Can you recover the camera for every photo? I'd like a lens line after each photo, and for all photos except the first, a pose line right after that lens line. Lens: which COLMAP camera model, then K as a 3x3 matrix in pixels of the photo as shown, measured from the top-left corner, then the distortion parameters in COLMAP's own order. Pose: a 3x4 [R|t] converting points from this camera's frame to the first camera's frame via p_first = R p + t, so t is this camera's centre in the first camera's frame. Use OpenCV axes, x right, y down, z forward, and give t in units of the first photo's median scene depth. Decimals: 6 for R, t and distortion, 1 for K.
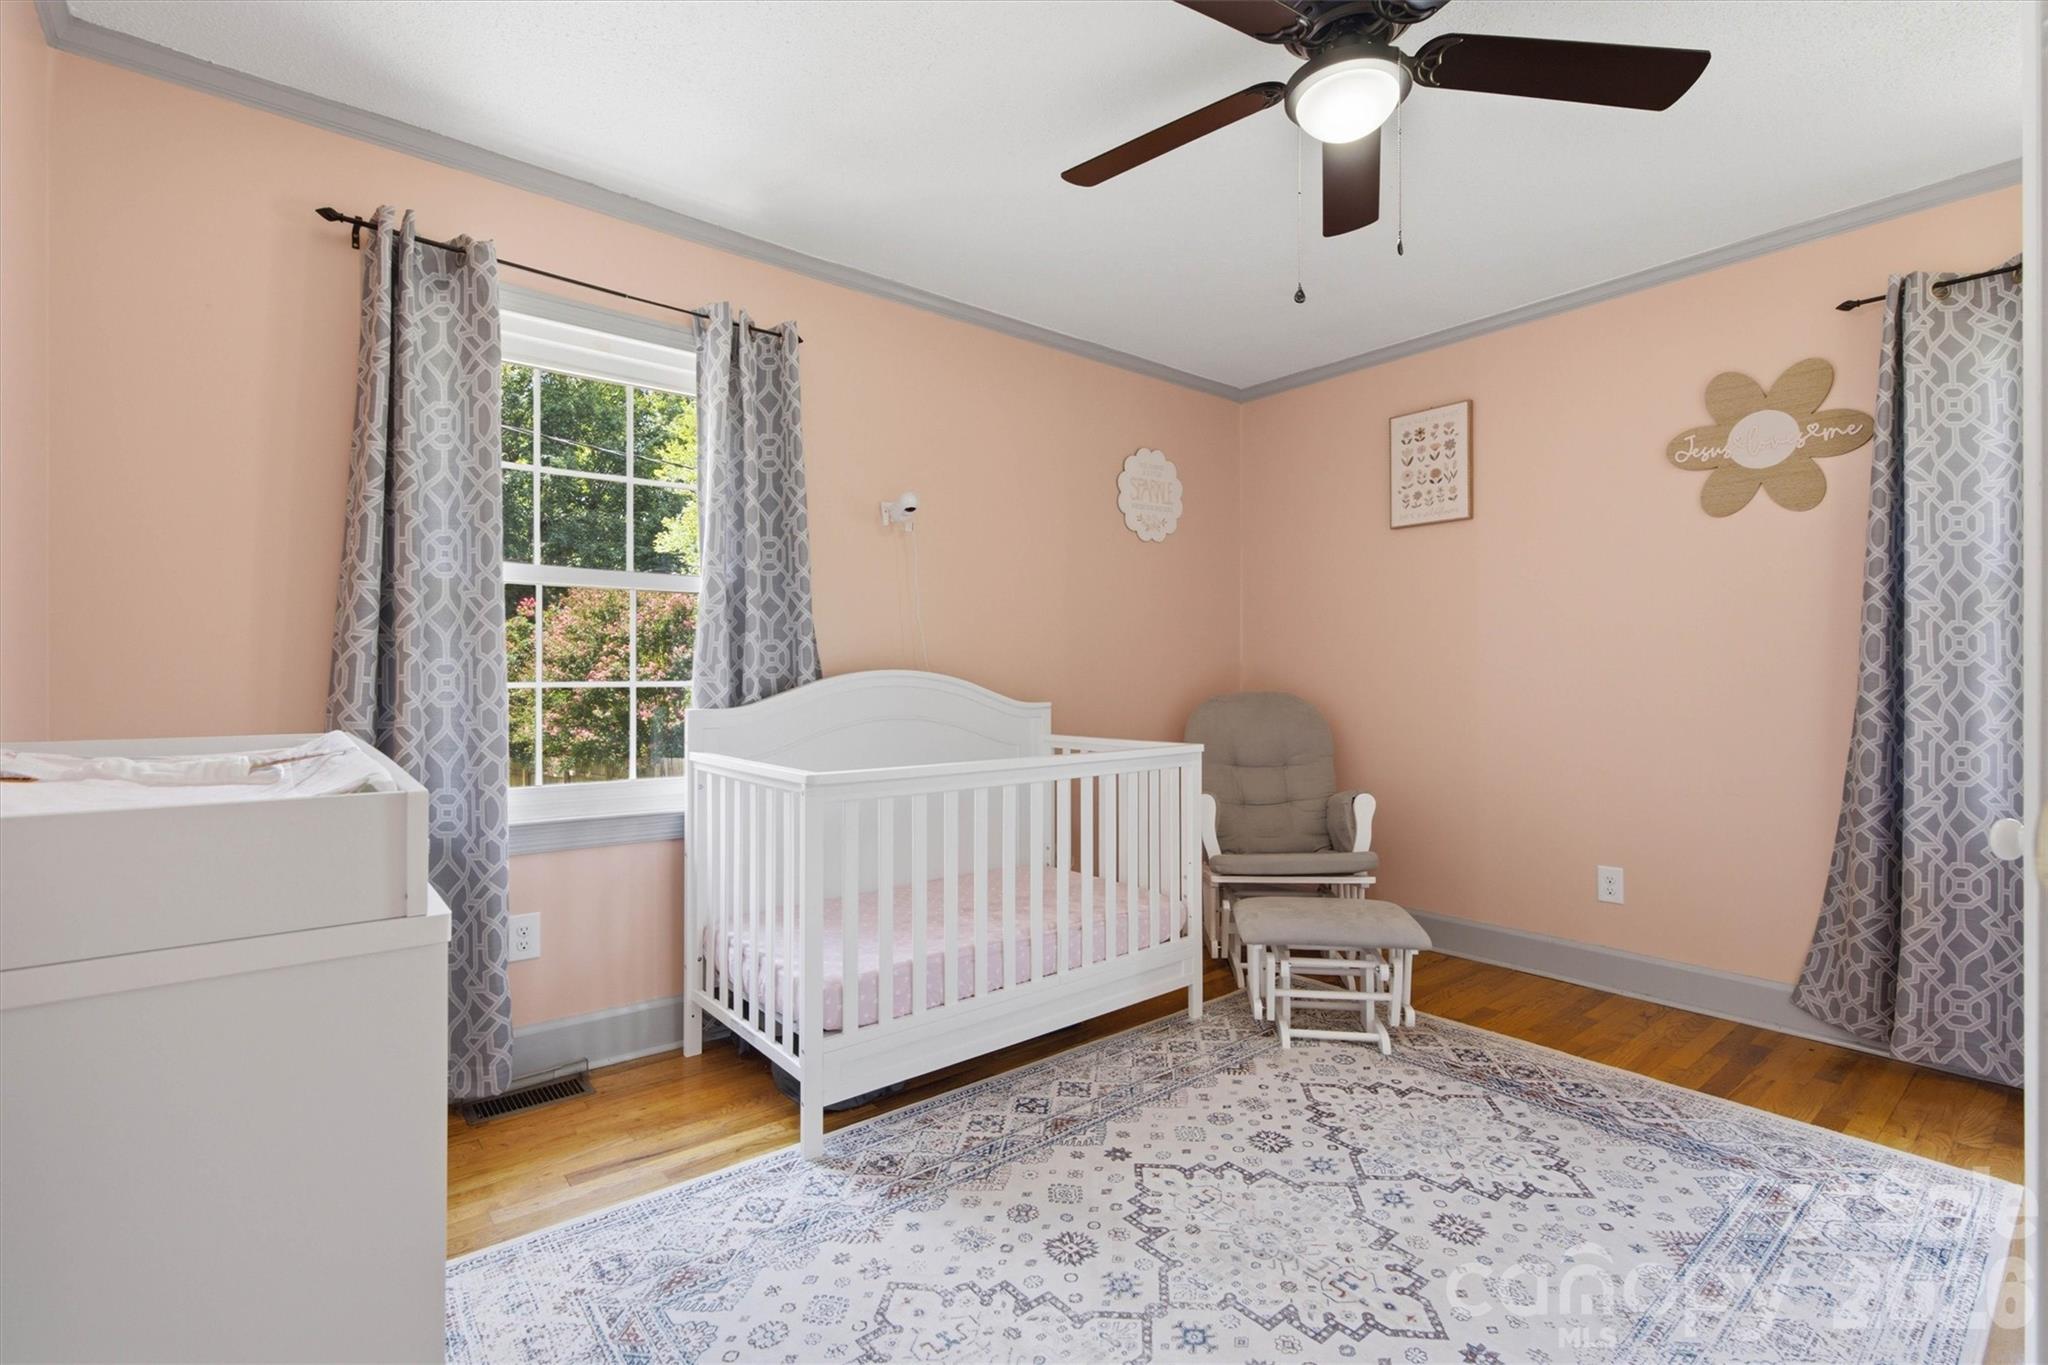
lens RADIAL K [[921.2, 0, 1022.7], [0, 921.2, 677.6], [0, 0, 1]] dist [0.001648, 0.000362]
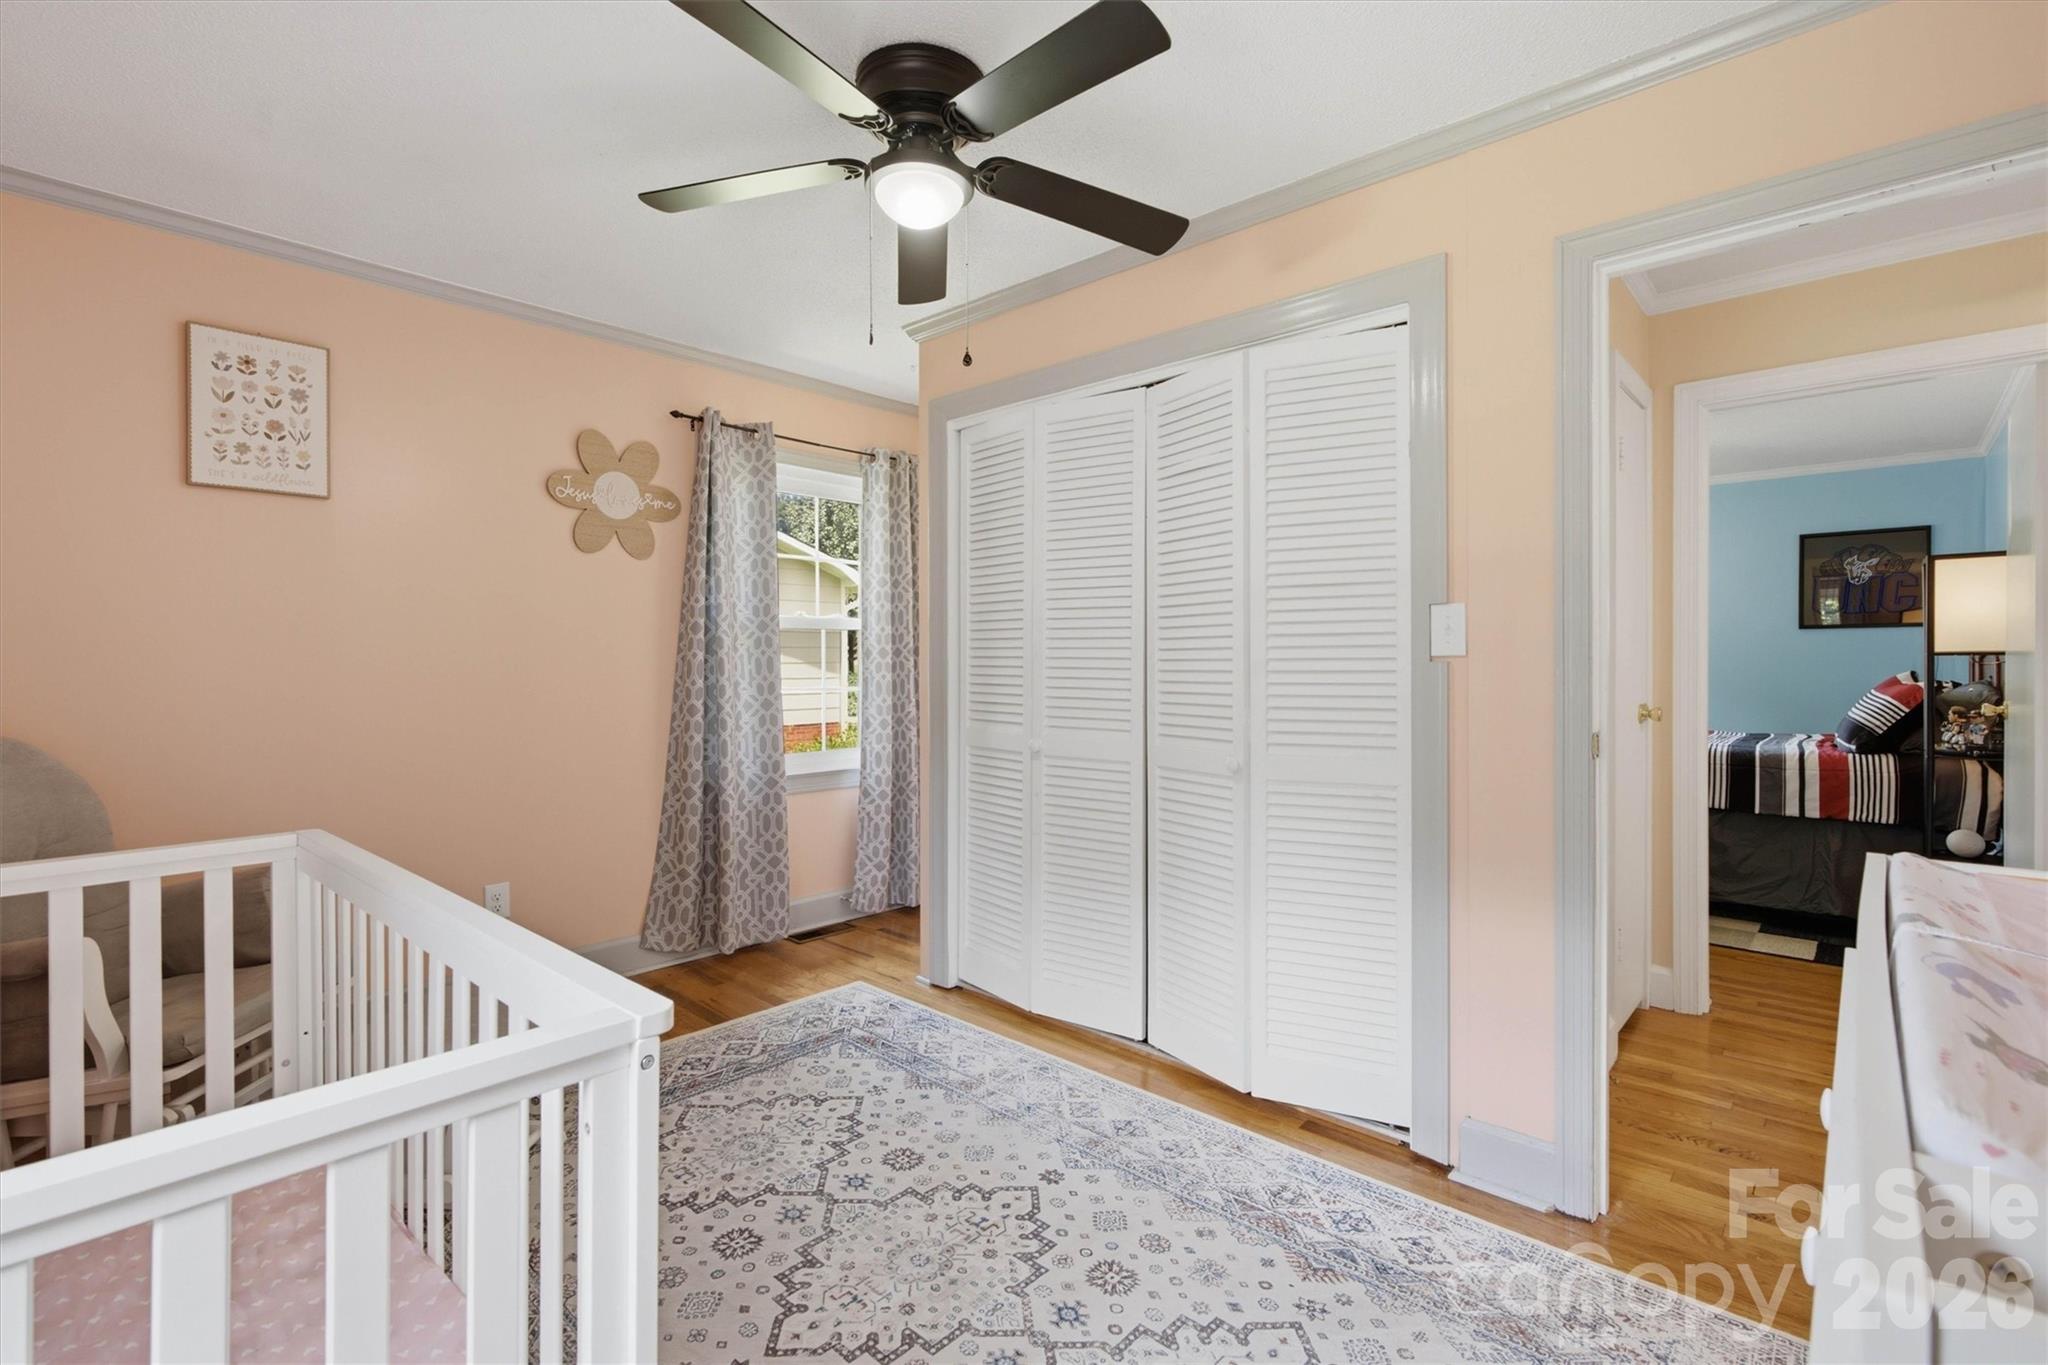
lens RADIAL K [[921.2, 0, 1022.7], [0, 921.2, 677.6], [0, 0, 1]] dist [0.001648, 0.000362]
pose [[-0.131559, -0.015949, 0.991180, -0.614641], [0.001669, 0.999866, 0.016310, -0.049058], [-0.991307, 0.003800, -0.131514, 0.820785]]
